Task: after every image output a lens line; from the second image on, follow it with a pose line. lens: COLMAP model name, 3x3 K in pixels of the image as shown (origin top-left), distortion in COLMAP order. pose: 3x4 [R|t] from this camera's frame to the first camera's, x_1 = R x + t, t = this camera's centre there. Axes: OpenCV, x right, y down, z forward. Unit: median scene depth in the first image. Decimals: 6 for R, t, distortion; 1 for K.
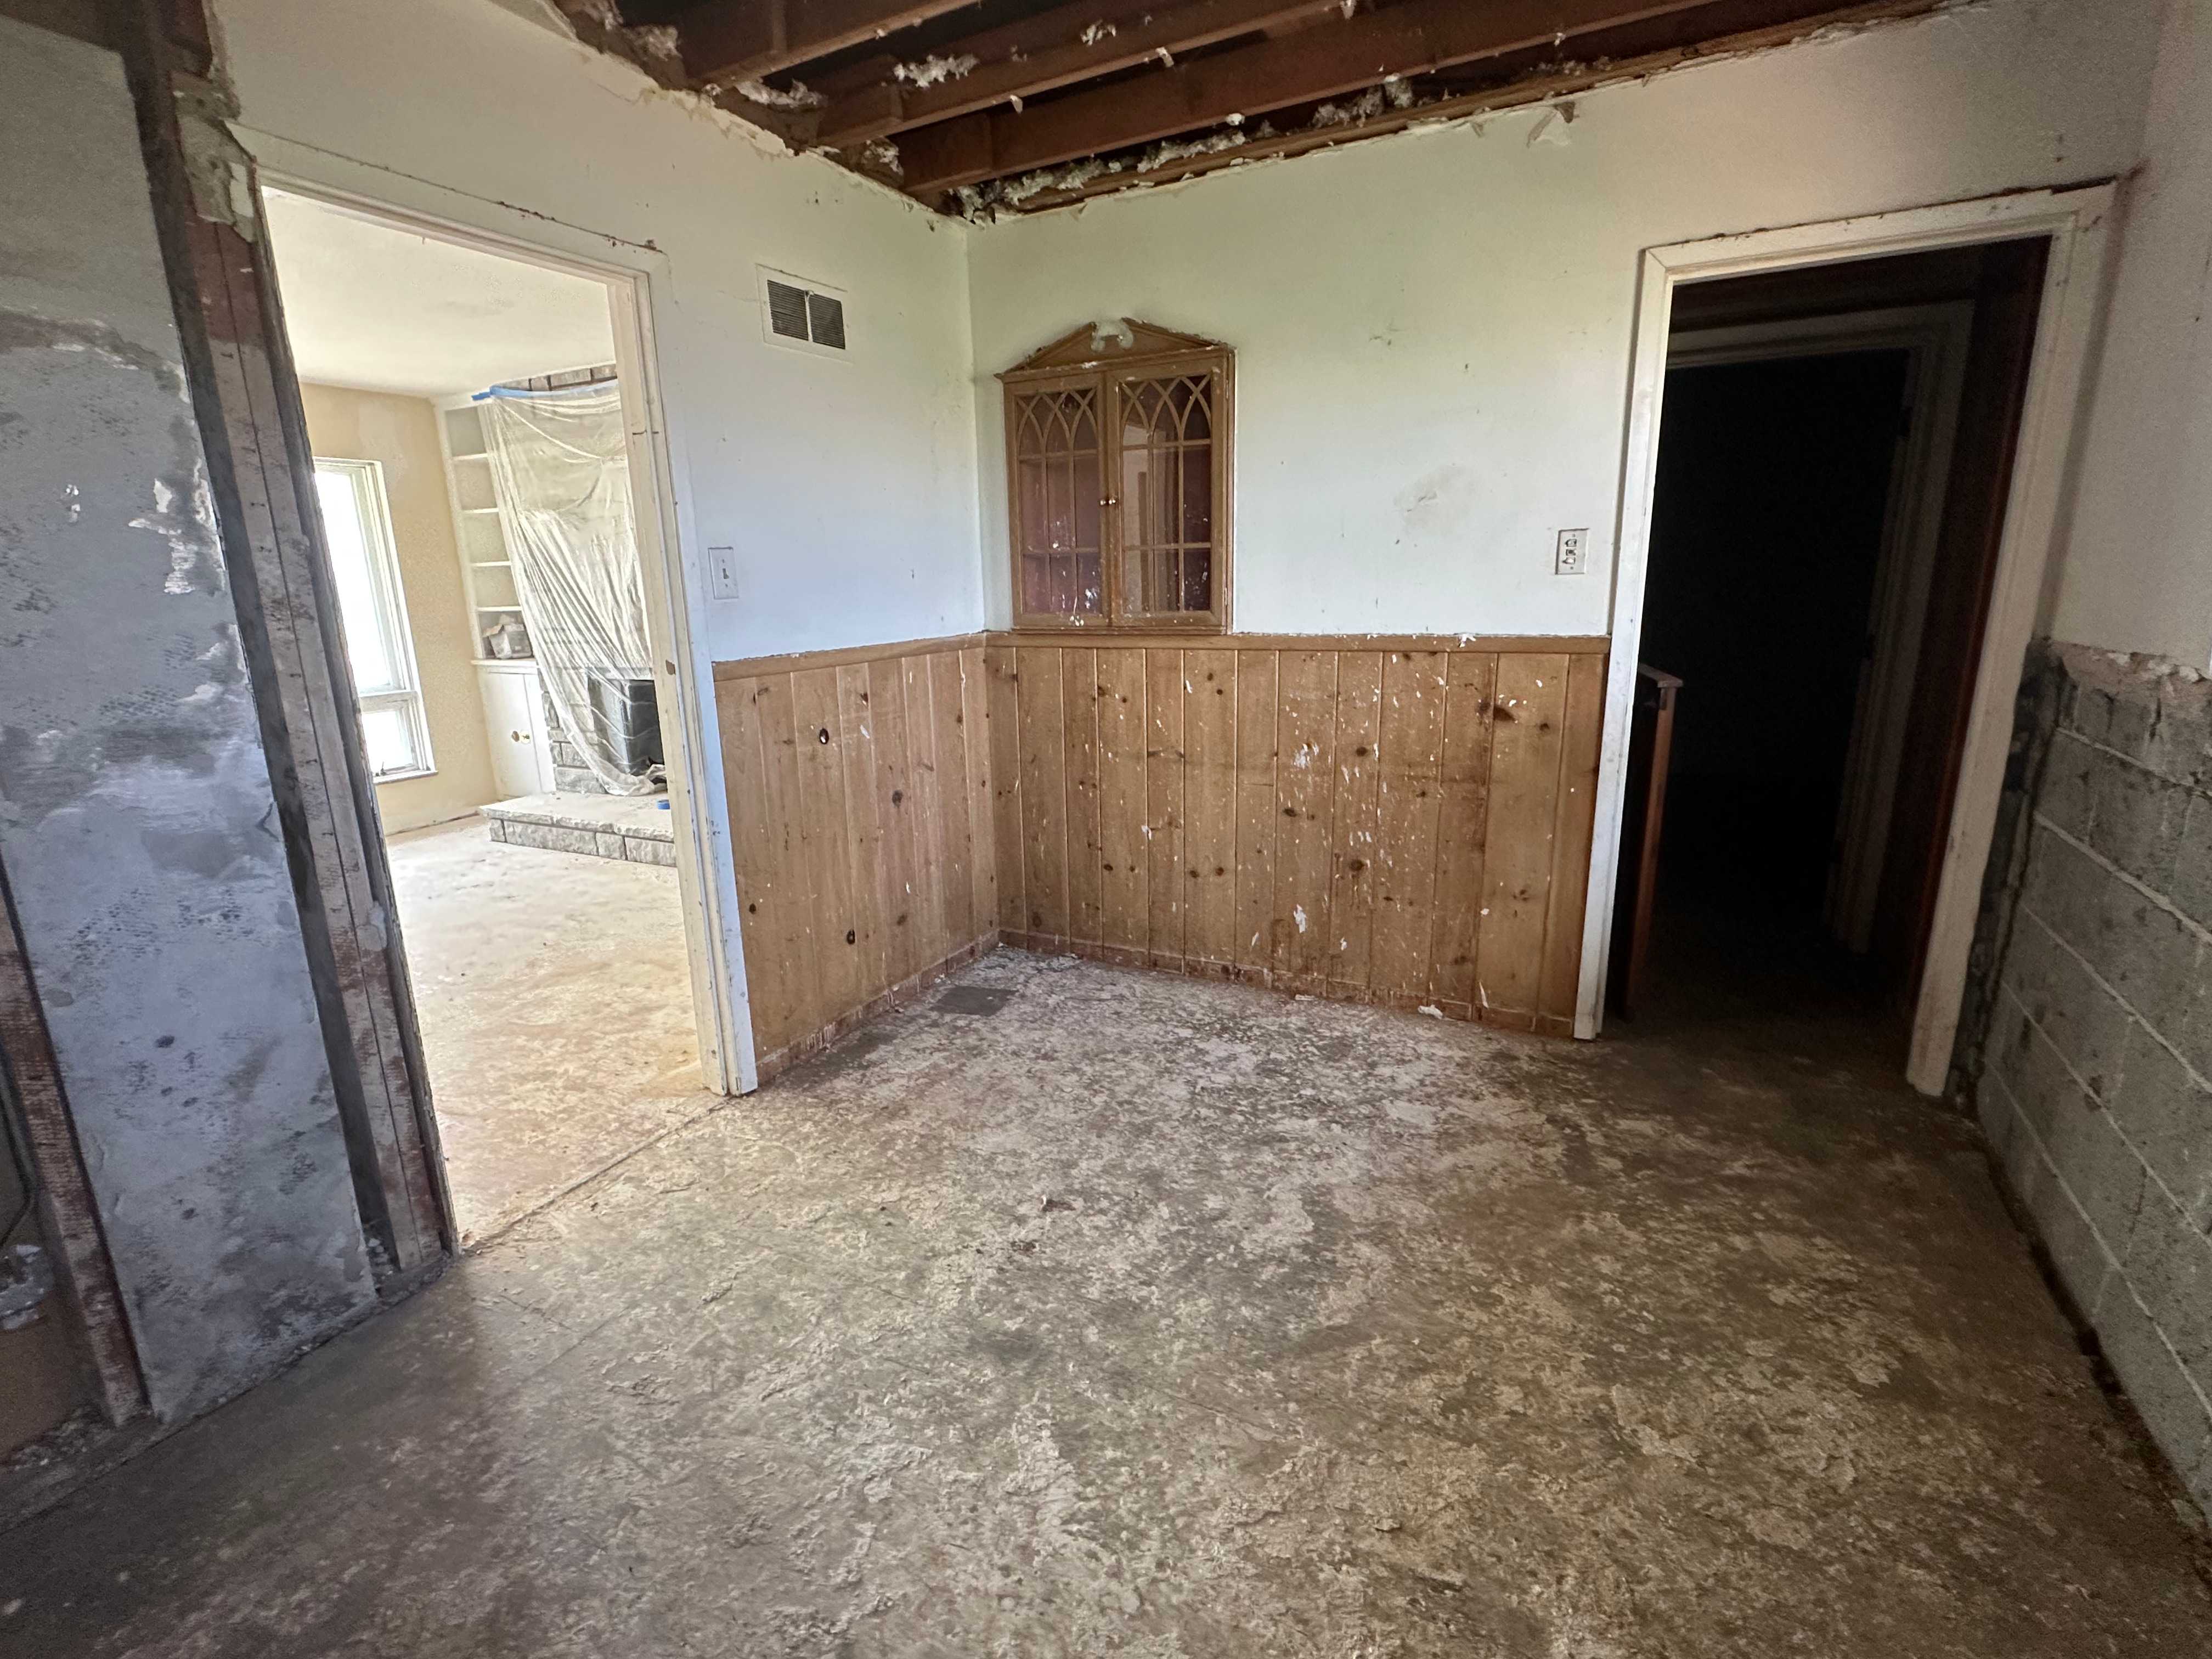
lens RADIAL K [[1047.5, 0, 1101.6], [0, 1047.5, 830.8], [0, 0, 1]] dist [-0.003152, 0.002429]
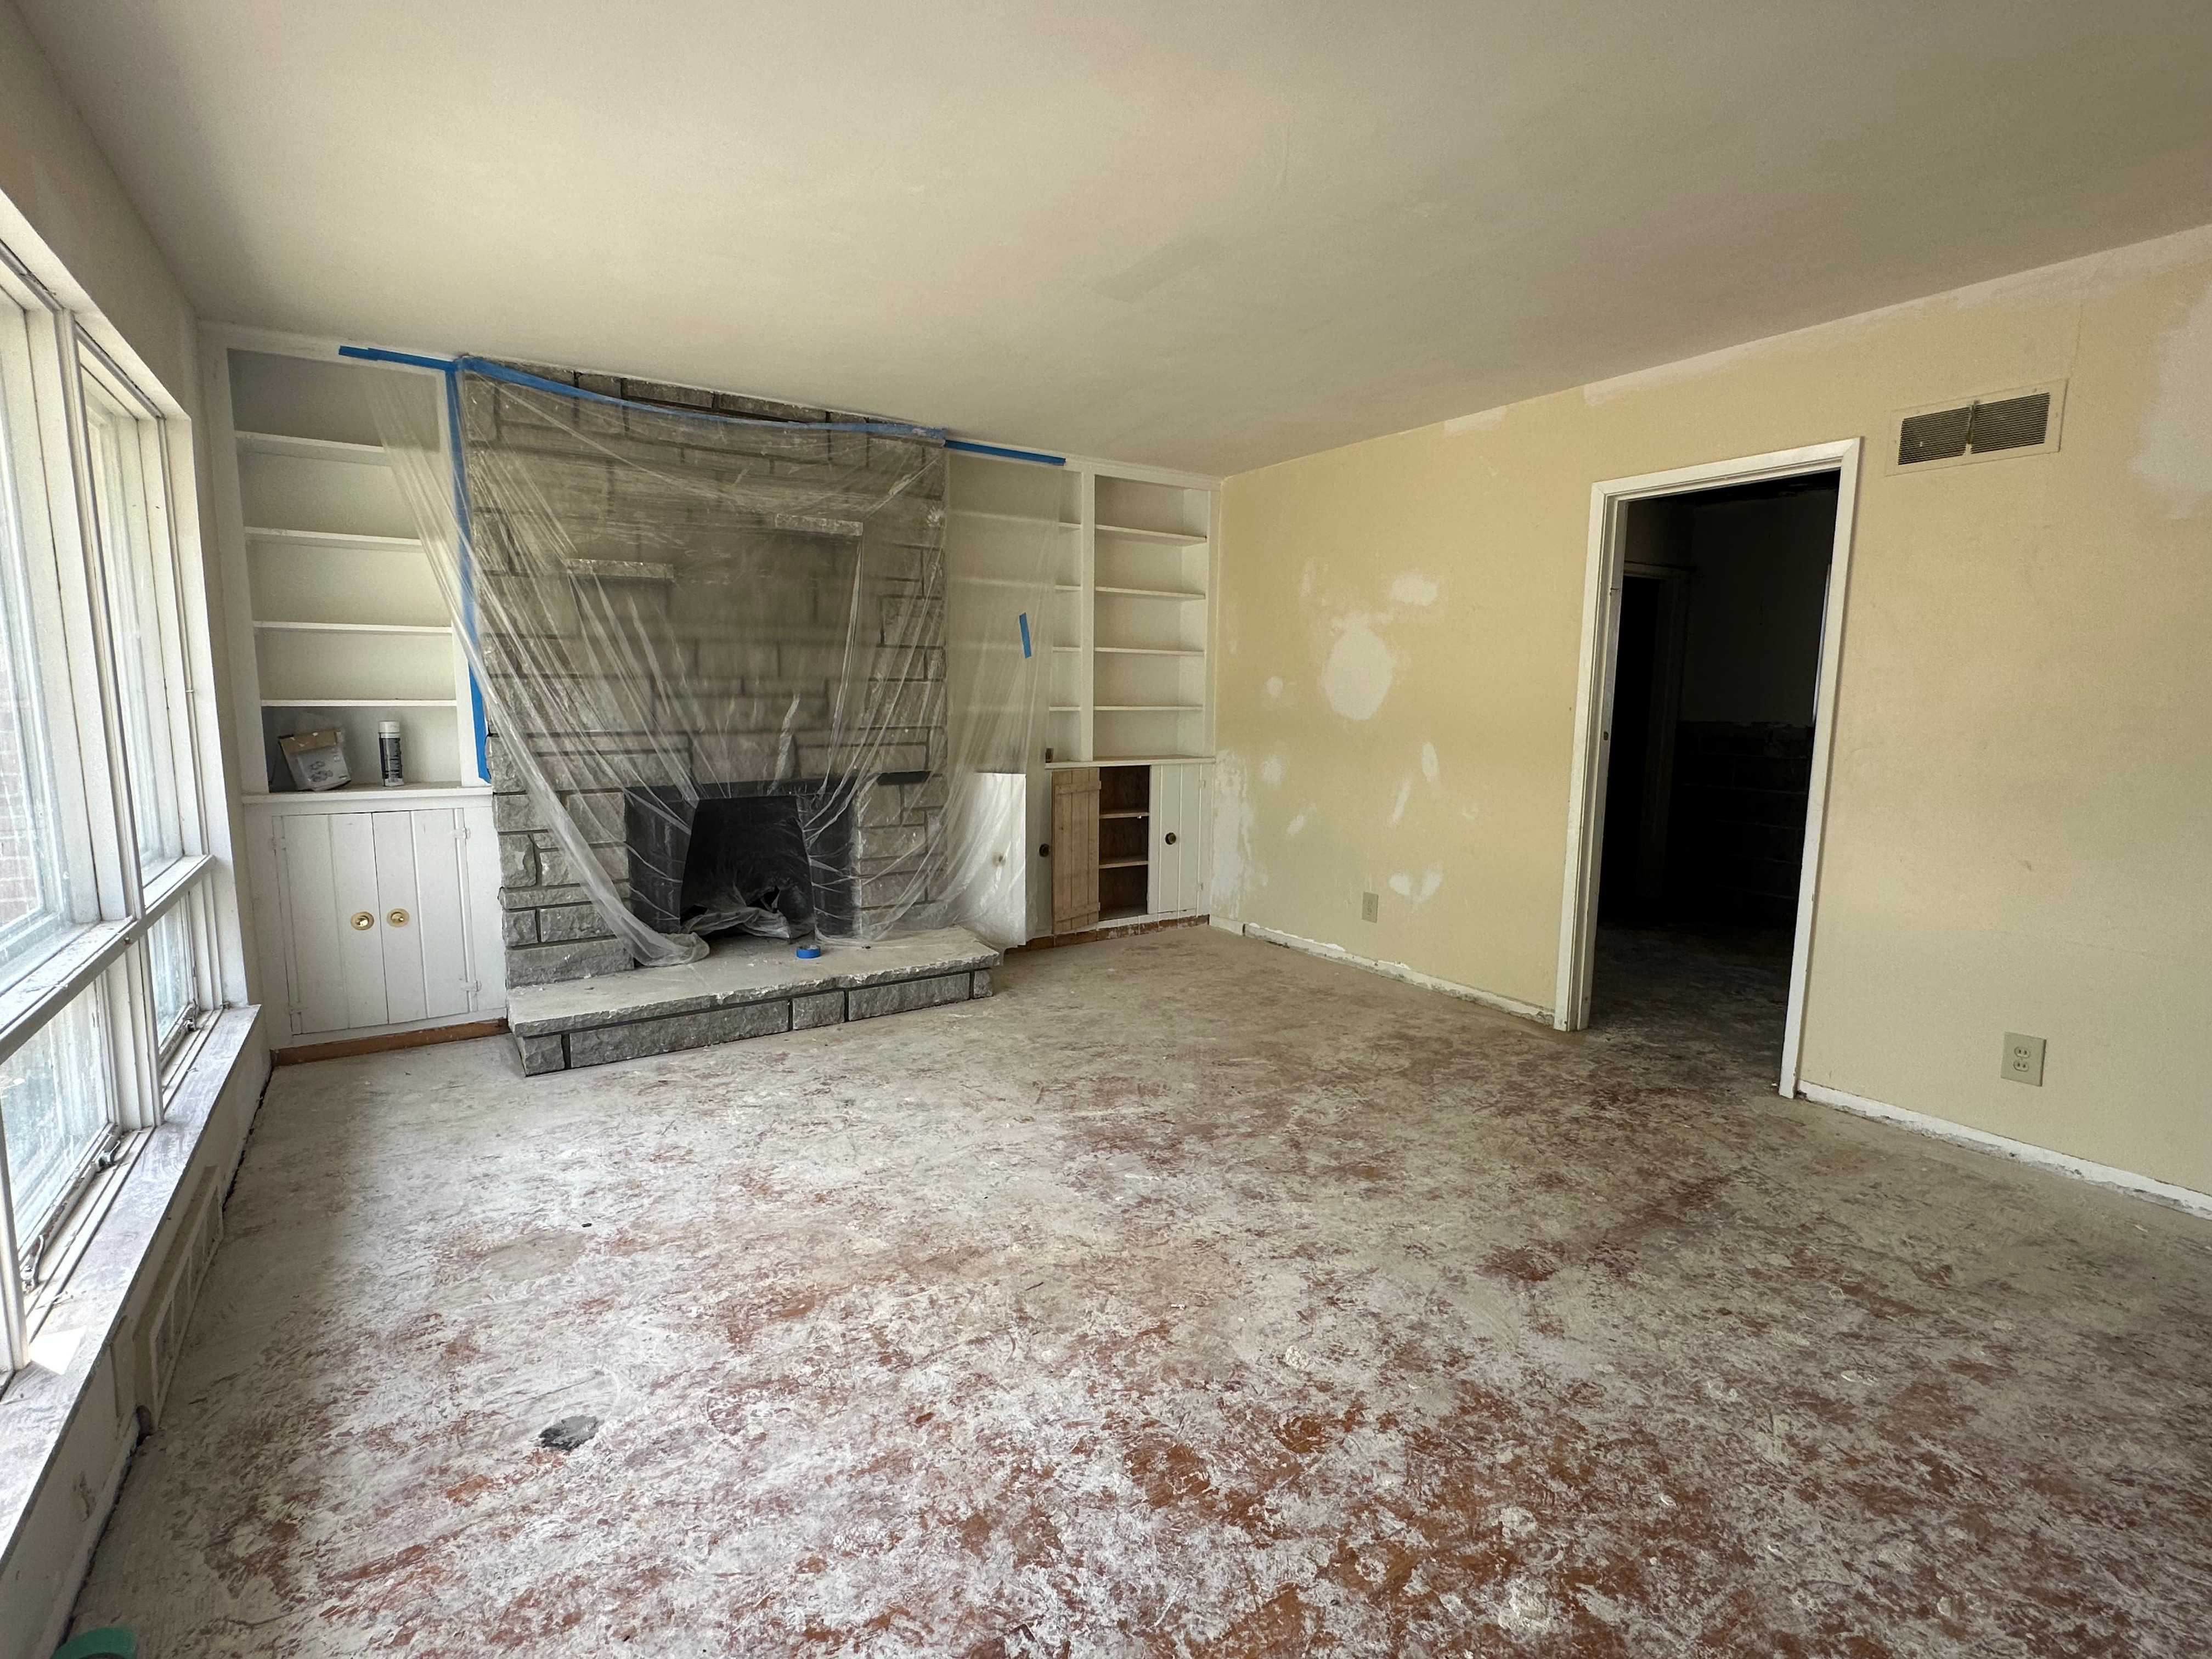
lens RADIAL K [[1047.5, 0, 1101.6], [0, 1047.5, 830.8], [0, 0, 1]] dist [-0.003152, 0.002429]
pose [[0.486633, -0.087528, 0.869211, -2.817115], [0.186983, 0.982346, -0.005763, -0.196120], [-0.853362, 0.165332, 0.494408, 1.182268]]
